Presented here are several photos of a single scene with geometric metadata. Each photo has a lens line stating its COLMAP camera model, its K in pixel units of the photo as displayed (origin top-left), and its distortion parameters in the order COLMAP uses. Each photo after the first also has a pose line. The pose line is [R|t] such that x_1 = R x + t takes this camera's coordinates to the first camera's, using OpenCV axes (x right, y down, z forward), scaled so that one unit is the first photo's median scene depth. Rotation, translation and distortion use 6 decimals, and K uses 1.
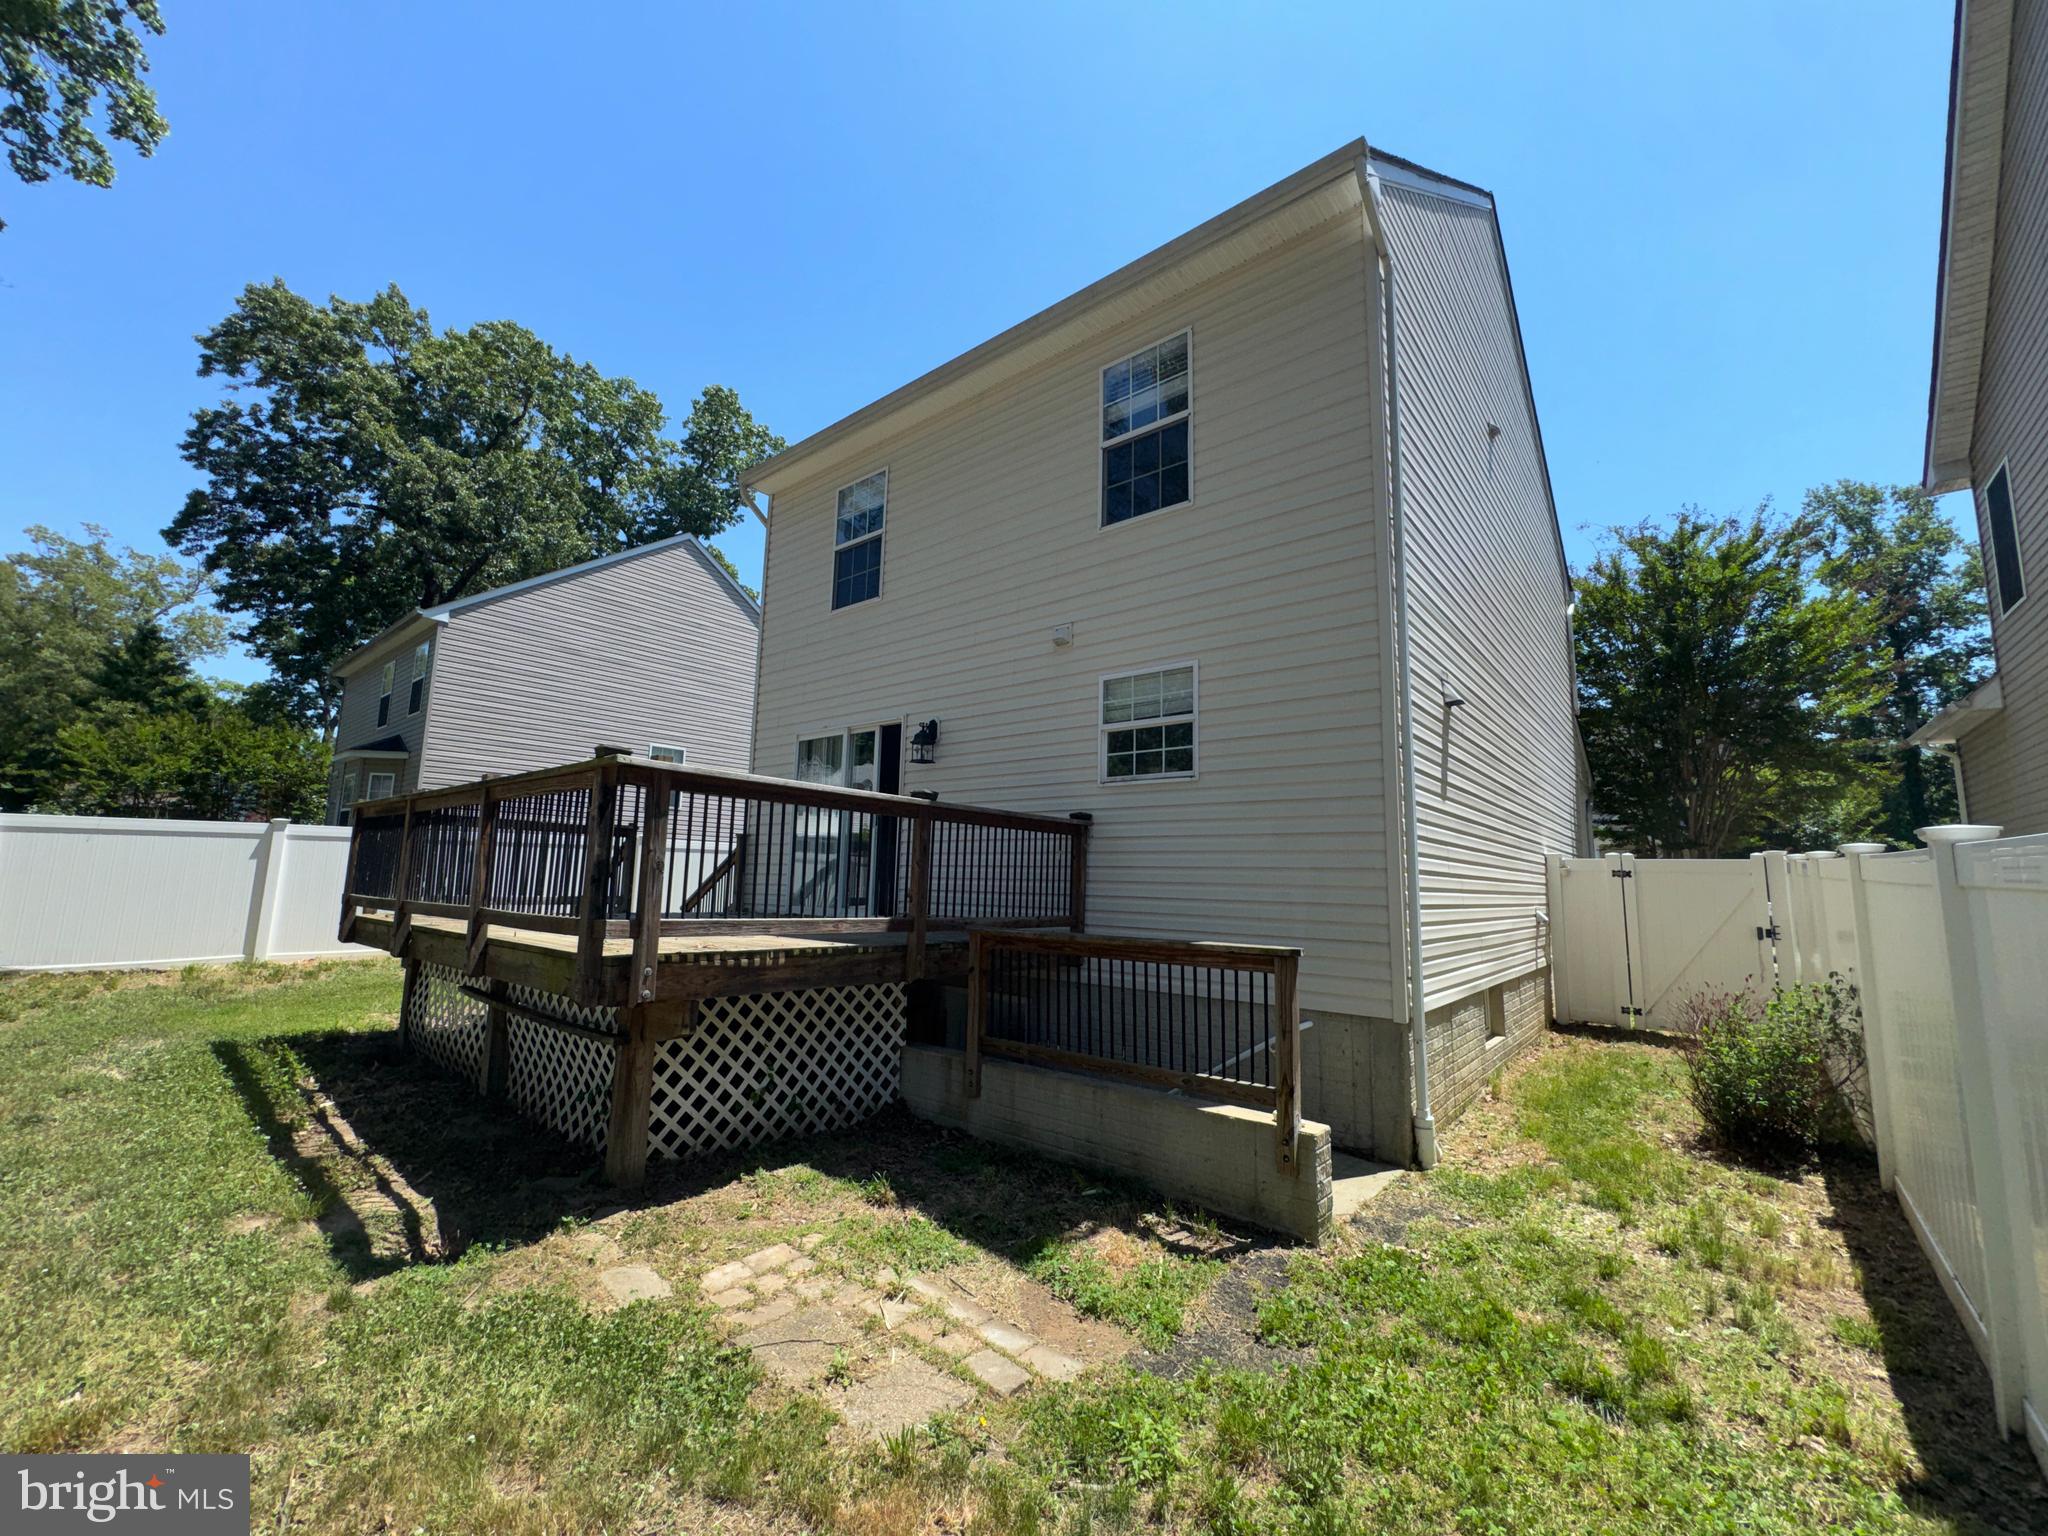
lens RADIAL K [[820.8, 0, 1022.4], [0, 820.8, 770.9], [0, 0, 1]] dist [-0.002077, -0.000044]
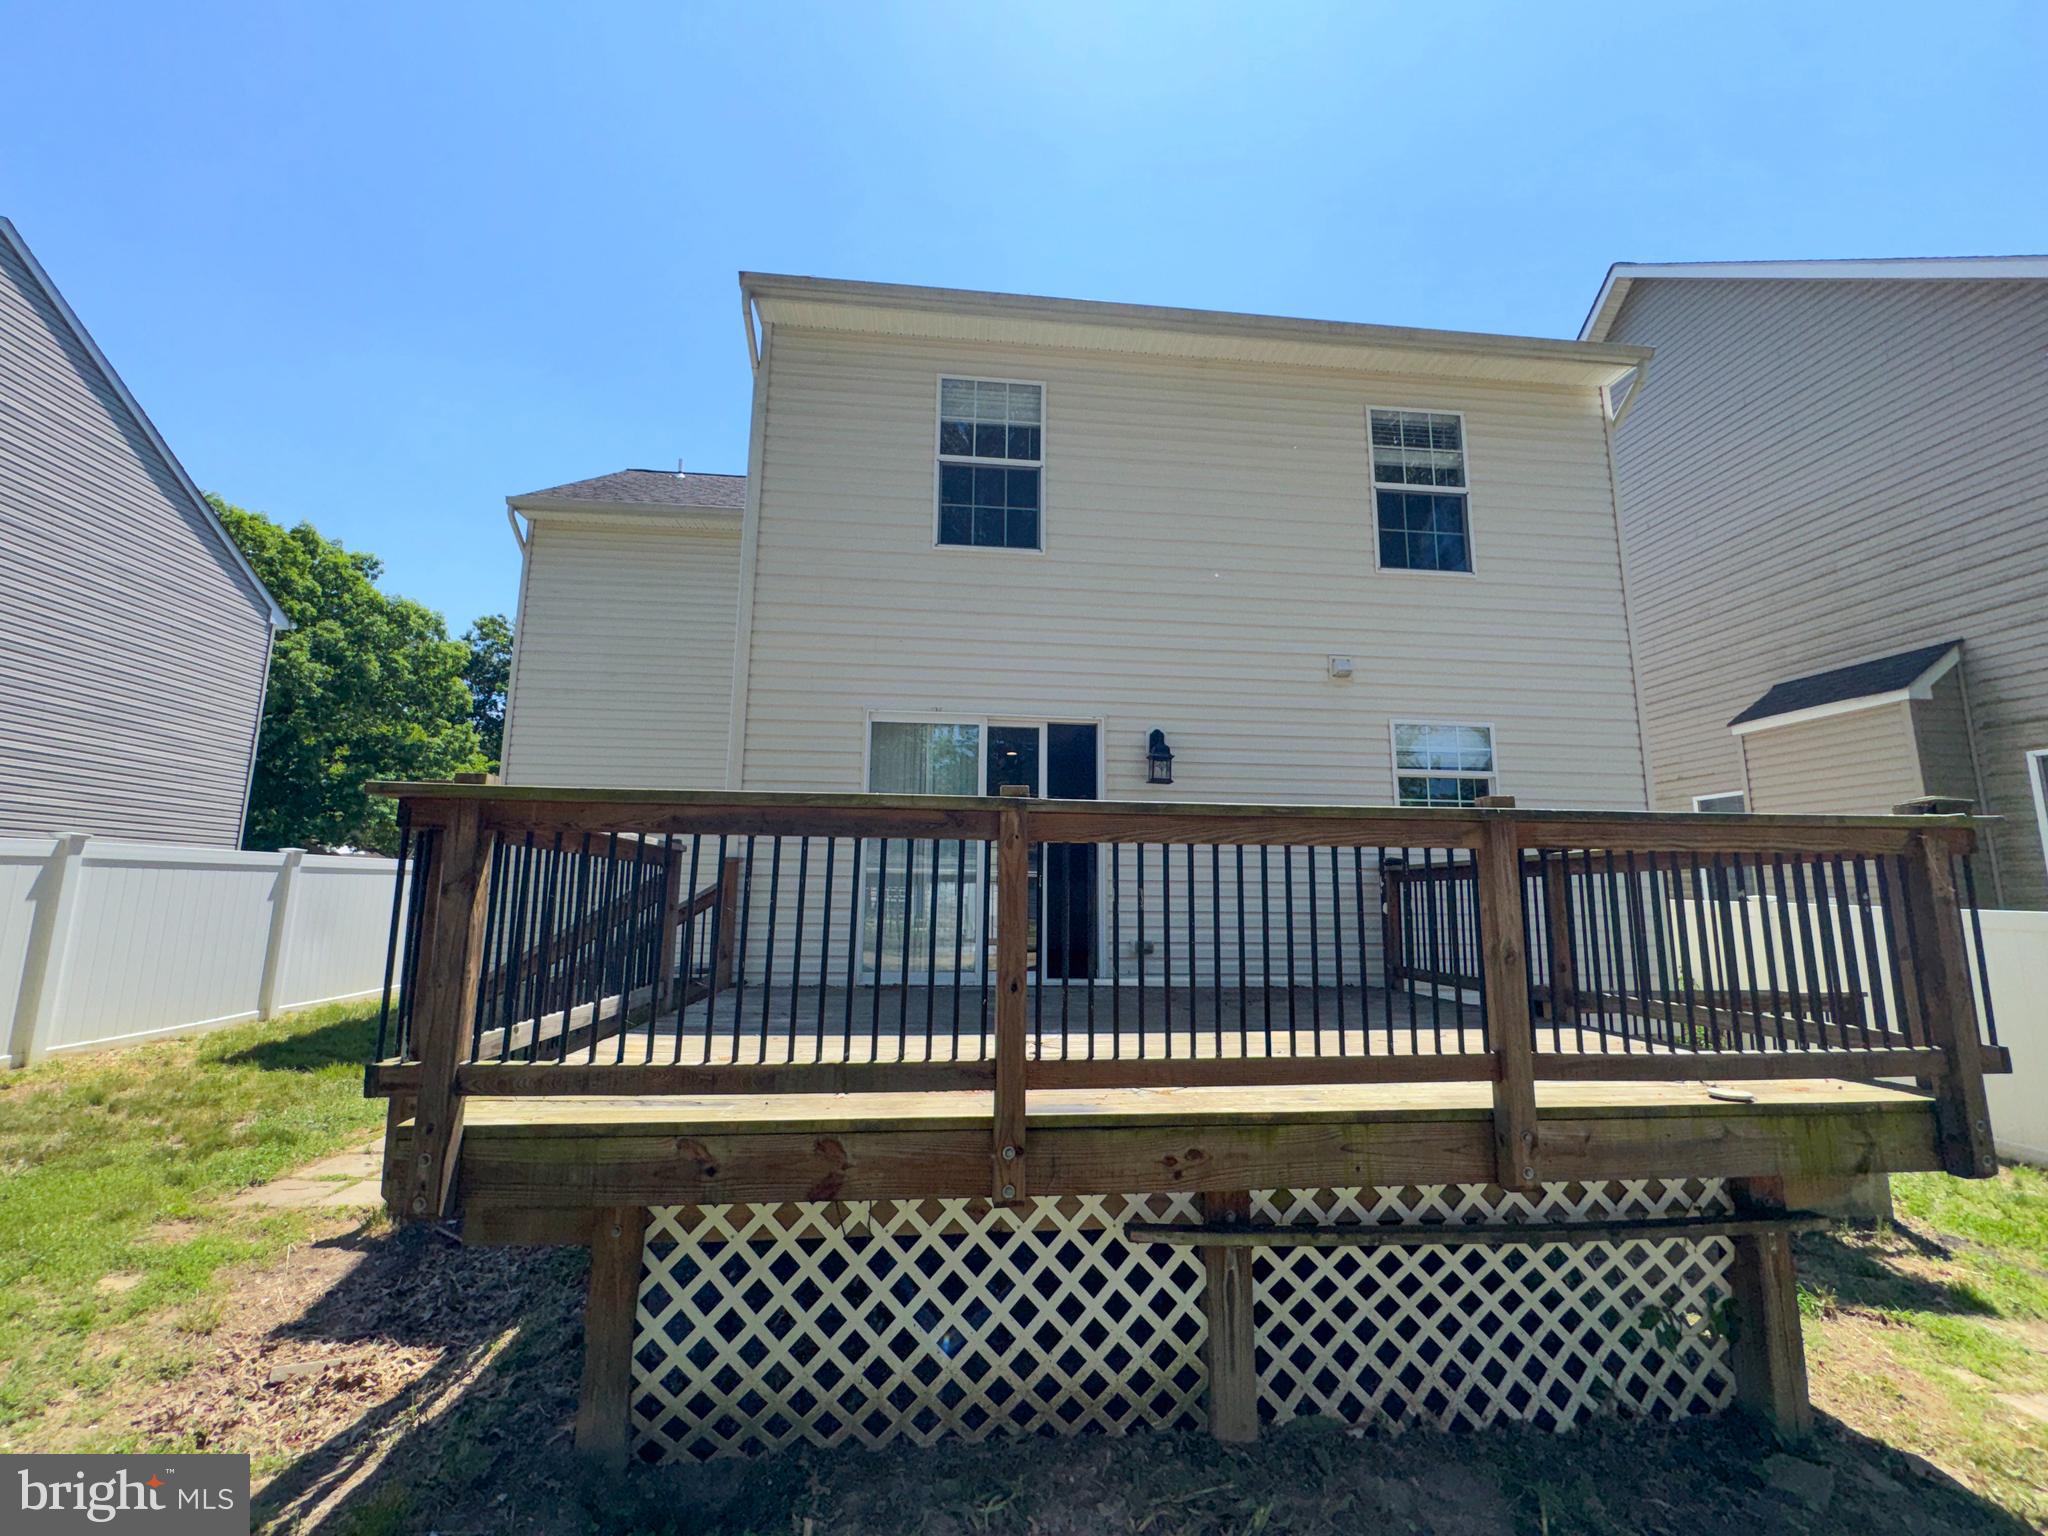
lens RADIAL K [[820.8, 0, 1024.0], [0, 820.8, 768.9], [0, 0, 1]] dist [-0.002077, -0.000044]
pose [[0.700786, 0.090432, 0.707617, -0.740224], [-0.091213, 0.995150, -0.036846, 0.016767], [-0.707517, -0.038723, 0.705635, 0.501253]]
